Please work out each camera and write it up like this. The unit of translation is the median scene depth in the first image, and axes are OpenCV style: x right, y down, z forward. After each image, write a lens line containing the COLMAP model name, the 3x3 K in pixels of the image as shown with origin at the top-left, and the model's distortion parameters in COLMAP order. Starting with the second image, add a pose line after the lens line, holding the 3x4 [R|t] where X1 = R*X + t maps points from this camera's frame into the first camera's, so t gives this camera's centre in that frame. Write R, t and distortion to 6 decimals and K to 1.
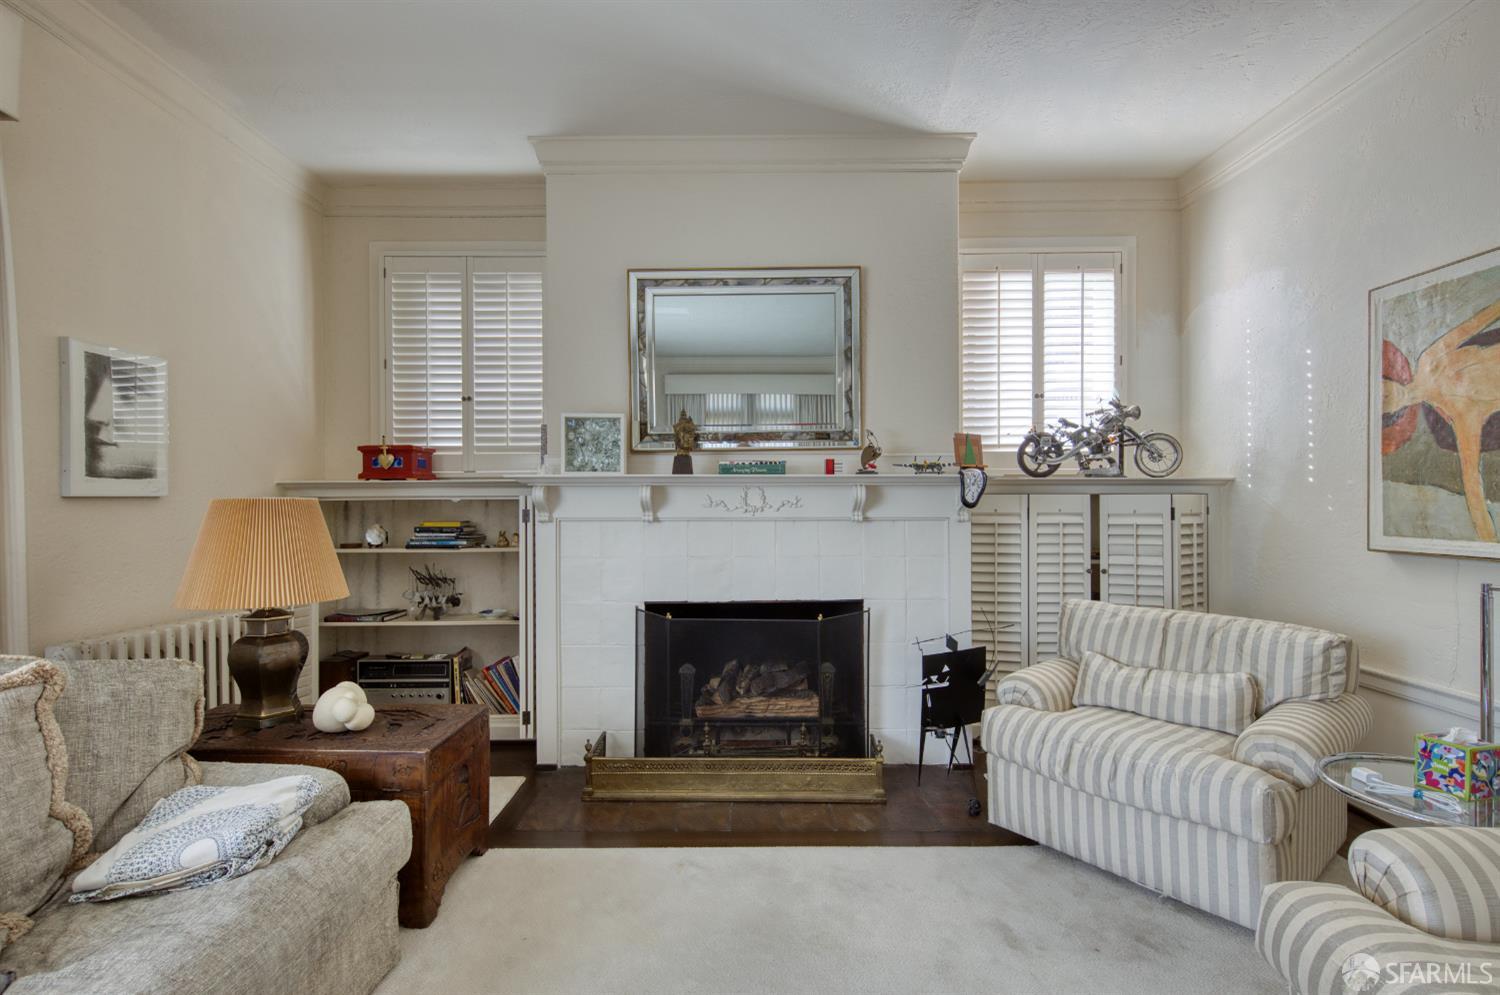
lens RADIAL K [[734.1, 0, 752.0], [0, 734.1, 499.0], [0, 0, 1]] dist [0.000492, 0.000019]
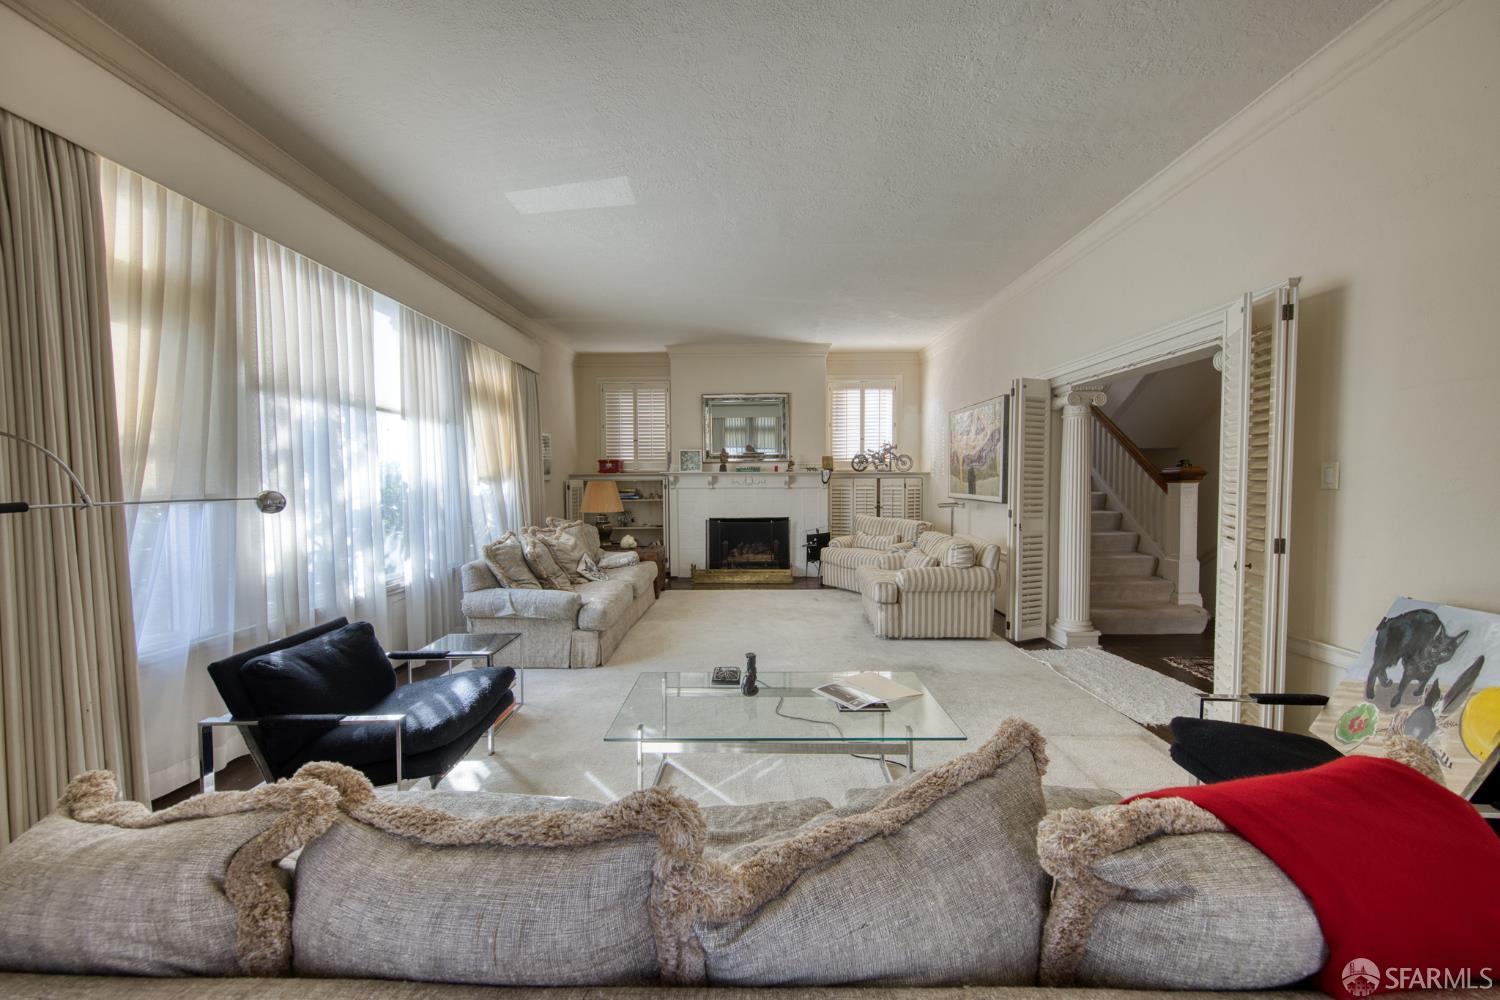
lens RADIAL K [[526.4, 0, 746.3], [0, 526.4, 498.2], [0, 0, 1]] dist [0.000337, 0.000005]
pose [[0.999881, -0.001135, -0.015372, 0.021547], [0.001756, 0.999179, 0.040476, -0.012738], [0.015313, -0.040498, 0.999062, -0.926285]]
